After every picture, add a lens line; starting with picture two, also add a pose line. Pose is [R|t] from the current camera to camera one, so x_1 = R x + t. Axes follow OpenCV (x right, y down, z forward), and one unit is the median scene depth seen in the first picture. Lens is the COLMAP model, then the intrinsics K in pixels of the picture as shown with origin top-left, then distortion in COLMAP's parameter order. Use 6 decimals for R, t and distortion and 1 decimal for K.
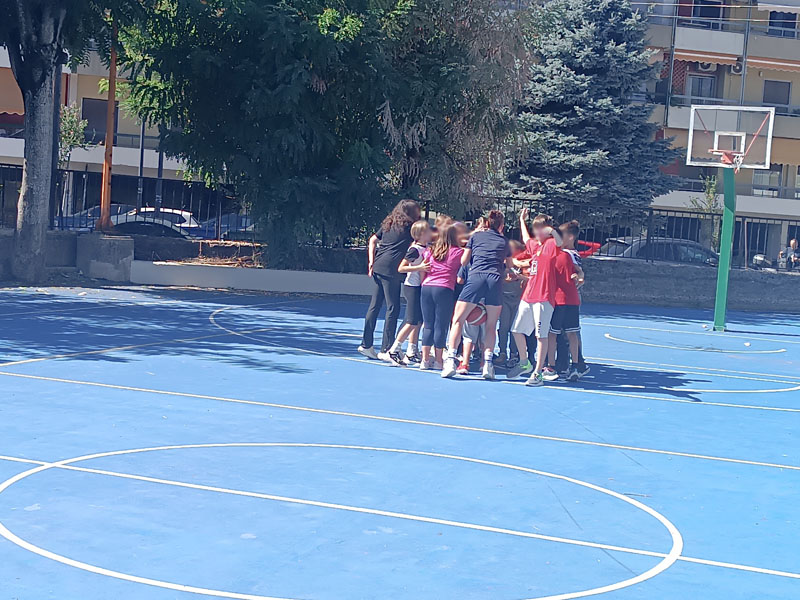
lens RADIAL K [[1240.7, 0, 401.8], [0, 1240.7, 331.9], [0, 0, 1]] dist [0.044632, -0.123353]
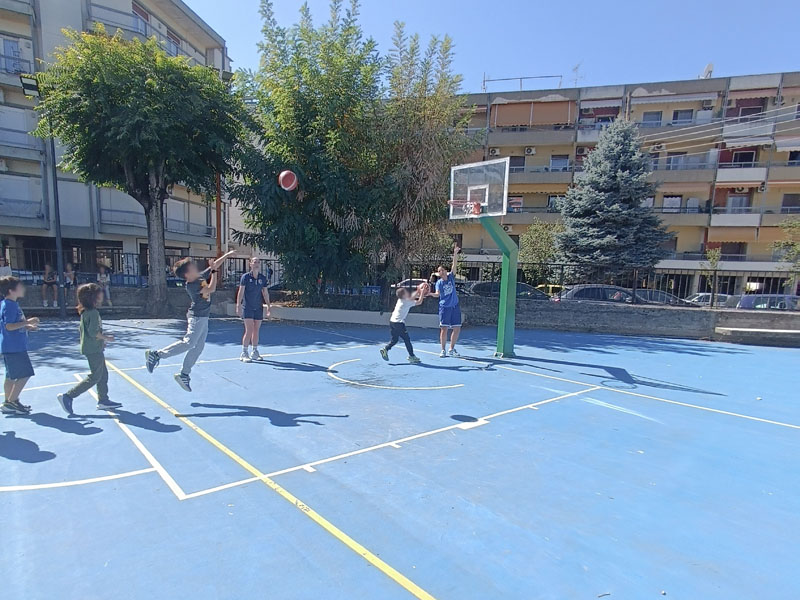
lens RADIAL K [[479.3, 0, 400.5], [0, 479.3, 346.7], [0, 0, 1]] dist [-0.046910, 0.049300]
pose [[0.895490, 0.027518, -0.444231, 0.192892], [-0.011967, 0.999215, 0.037772, -0.014144], [0.444921, -0.028509, 0.895116, 0.278129]]
